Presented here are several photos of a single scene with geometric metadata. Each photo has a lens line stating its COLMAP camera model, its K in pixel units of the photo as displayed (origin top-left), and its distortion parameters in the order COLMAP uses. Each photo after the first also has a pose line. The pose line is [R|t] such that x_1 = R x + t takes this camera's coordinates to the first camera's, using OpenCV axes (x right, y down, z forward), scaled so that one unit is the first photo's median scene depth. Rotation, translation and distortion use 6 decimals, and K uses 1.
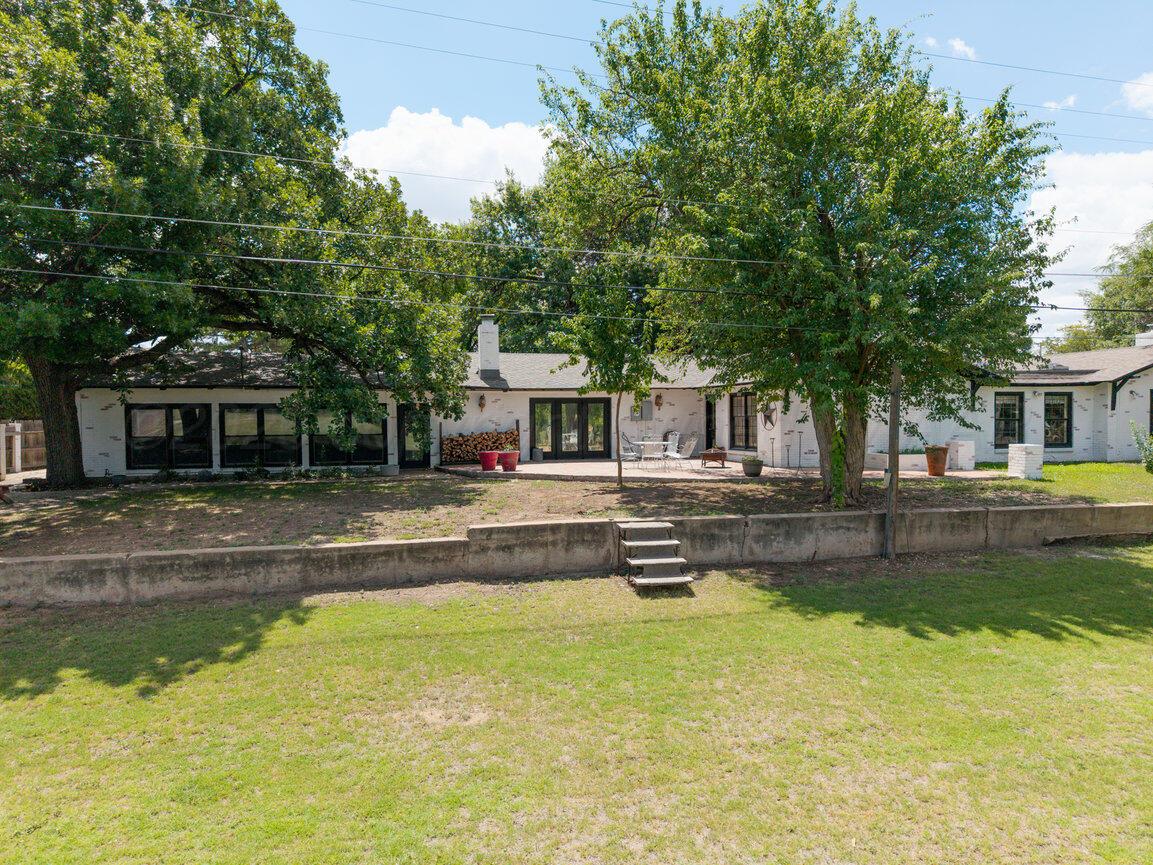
lens RADIAL K [[782.3, 0, 570.5], [0, 782.3, 430.0], [0, 0, 1]] dist [0.024575, -0.015122]
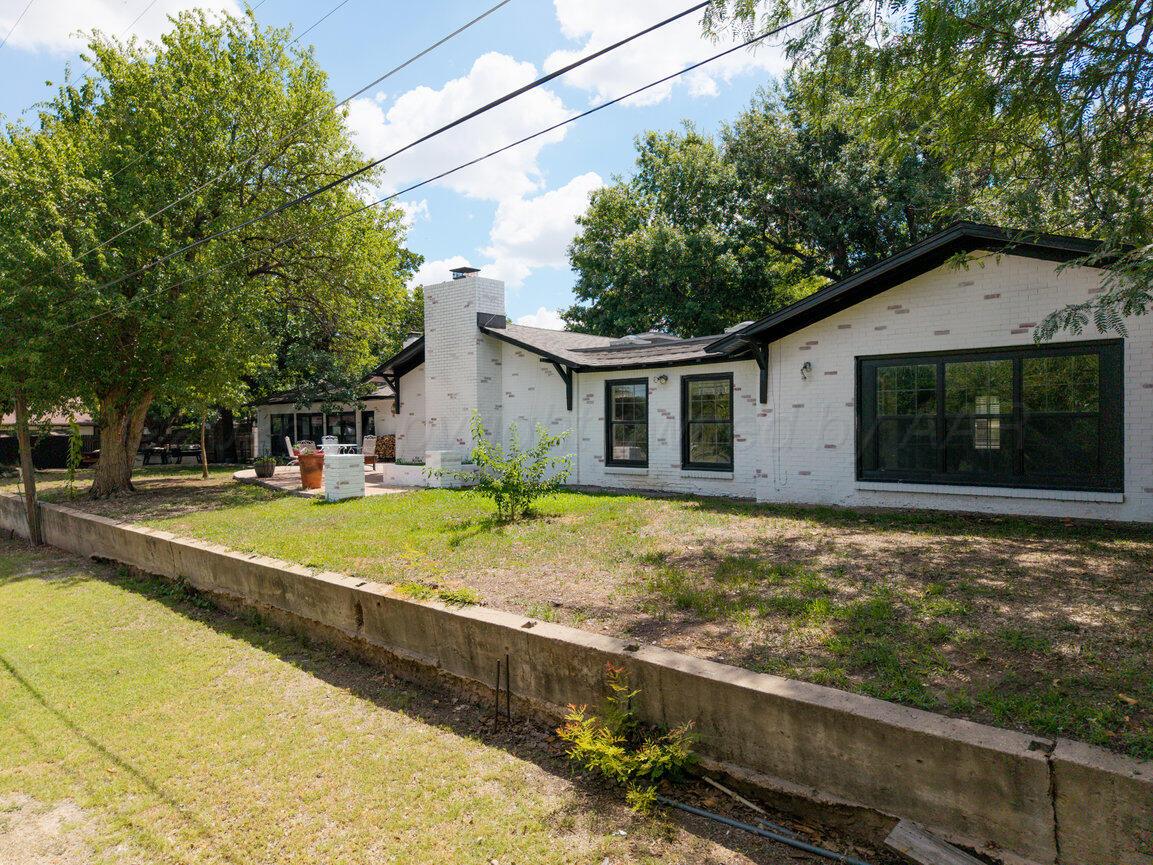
lens RADIAL K [[782.3, 0, 574.7], [0, 782.3, 440.0], [0, 0, 1]] dist [0.024575, -0.015122]
pose [[0.466771, 0.016141, -0.884231, 1.079777], [-0.003971, 0.999862, 0.016156, -0.009469], [0.884369, -0.004030, 0.466770, 0.649563]]
